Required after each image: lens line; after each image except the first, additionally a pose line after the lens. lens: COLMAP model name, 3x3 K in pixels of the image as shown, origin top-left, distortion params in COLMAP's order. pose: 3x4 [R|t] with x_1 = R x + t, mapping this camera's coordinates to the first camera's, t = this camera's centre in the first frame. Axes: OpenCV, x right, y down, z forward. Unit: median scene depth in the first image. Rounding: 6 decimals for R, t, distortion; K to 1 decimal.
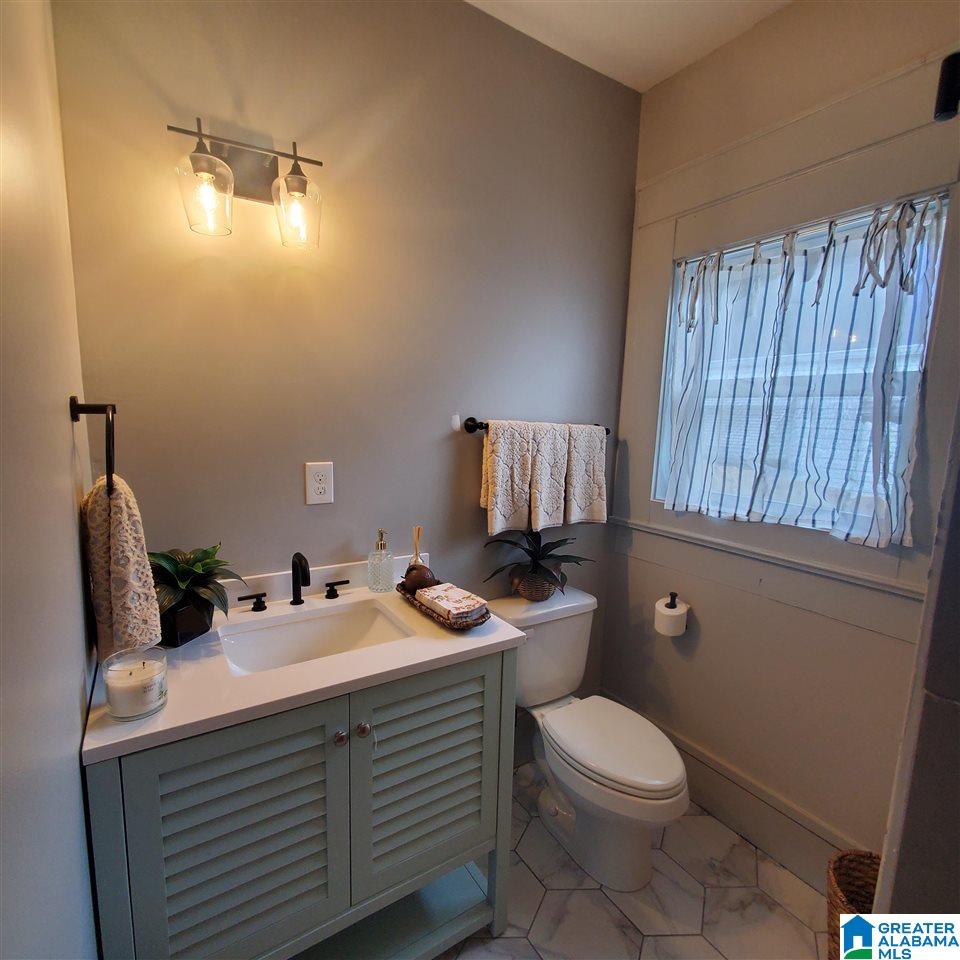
lens RADIAL K [[510.7, 0, 472.5], [0, 510.7, 490.1], [0, 0, 1]] dist [0.001807, 0.000829]
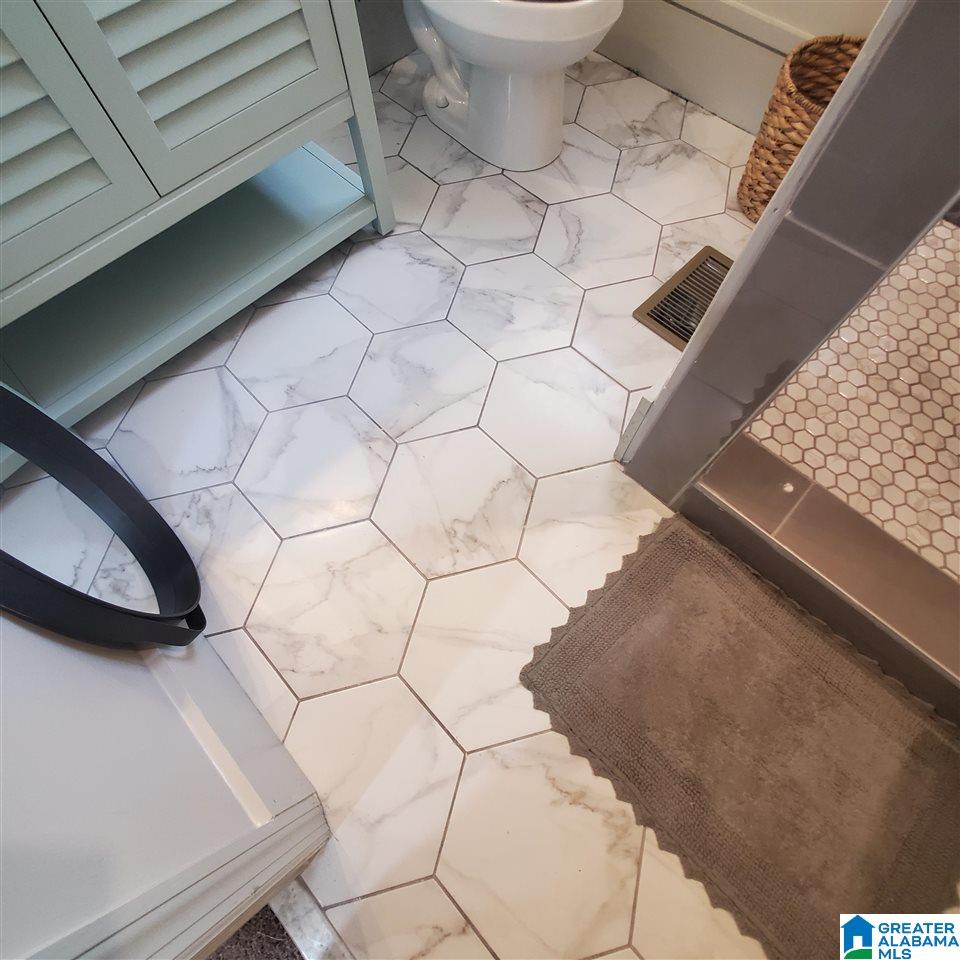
lens RADIAL K [[510.7, 0, 472.5], [0, 510.7, 490.1], [0, 0, 1]] dist [0.001807, 0.000829]
pose [[0.977083, -0.209643, 0.036858, 0.062926], [0.076941, 0.509298, 0.857144, 0.326646], [-0.198466, -0.834665, 0.513756, 0.139299]]
